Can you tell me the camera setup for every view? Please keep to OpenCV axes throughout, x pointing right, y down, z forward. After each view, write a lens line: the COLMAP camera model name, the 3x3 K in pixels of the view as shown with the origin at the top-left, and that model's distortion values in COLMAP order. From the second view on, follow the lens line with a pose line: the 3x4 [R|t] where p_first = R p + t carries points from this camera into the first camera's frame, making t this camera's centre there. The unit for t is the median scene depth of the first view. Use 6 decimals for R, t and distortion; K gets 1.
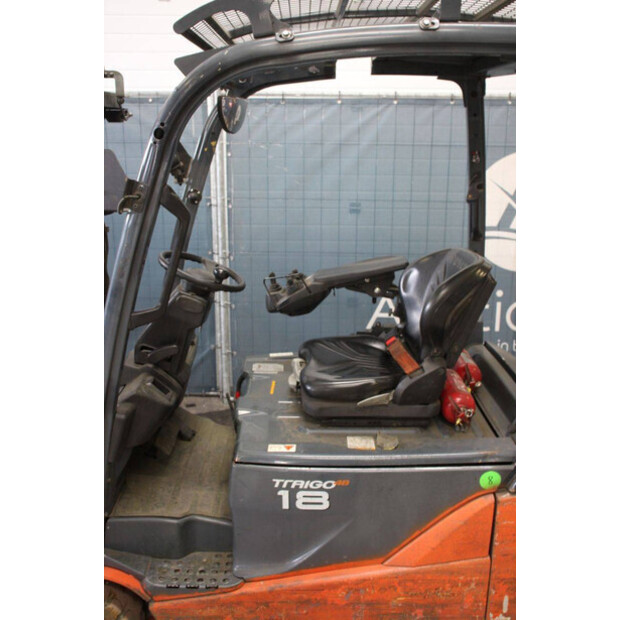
lens RADIAL K [[653.7, 0, 313.3], [0, 653.7, 309.0], [0, 0, 1]] dist [-0.040407, 0.000000]
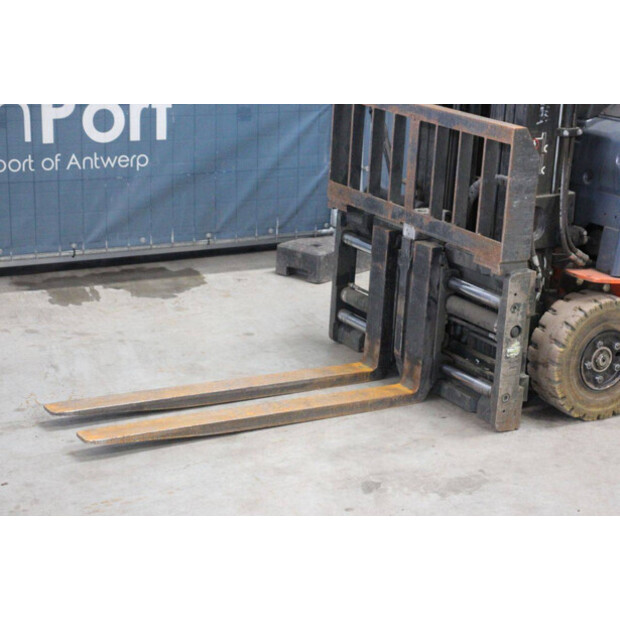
lens RADIAL K [[1442.9, 0, 321.7], [0, 1442.9, 311.1], [0, 0, 1]] dist [0.445235, 0.000000]
pose [[0.860699, -0.115717, 0.495789, -1.953204], [0.105855, 0.993220, 0.048052, 0.277627], [-0.497987, 0.011124, 0.867113, -0.842916]]
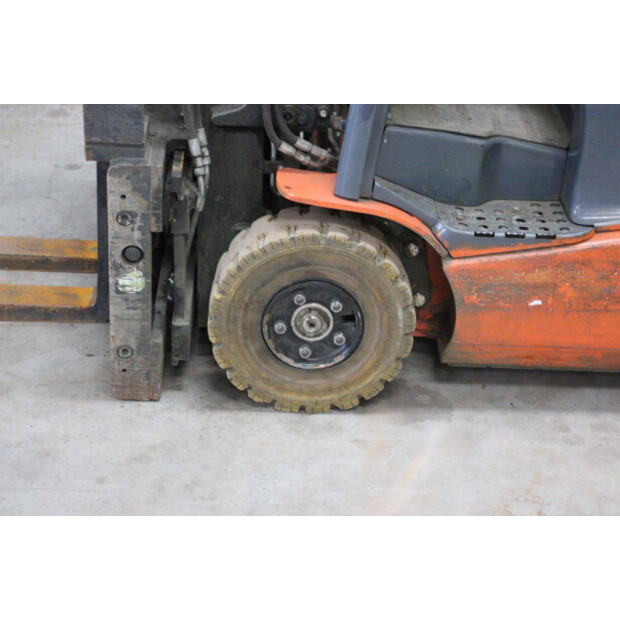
lens RADIAL K [[1486.5, 0, 310.4], [0, 1486.5, 314.9], [0, 0, 1]] dist [0.463162, 0.000000]
pose [[0.999644, 0.023190, 0.013168, -0.401314], [-0.025407, 0.978191, 0.206149, 0.201914], [-0.008100, -0.206411, 0.978432, -0.462895]]
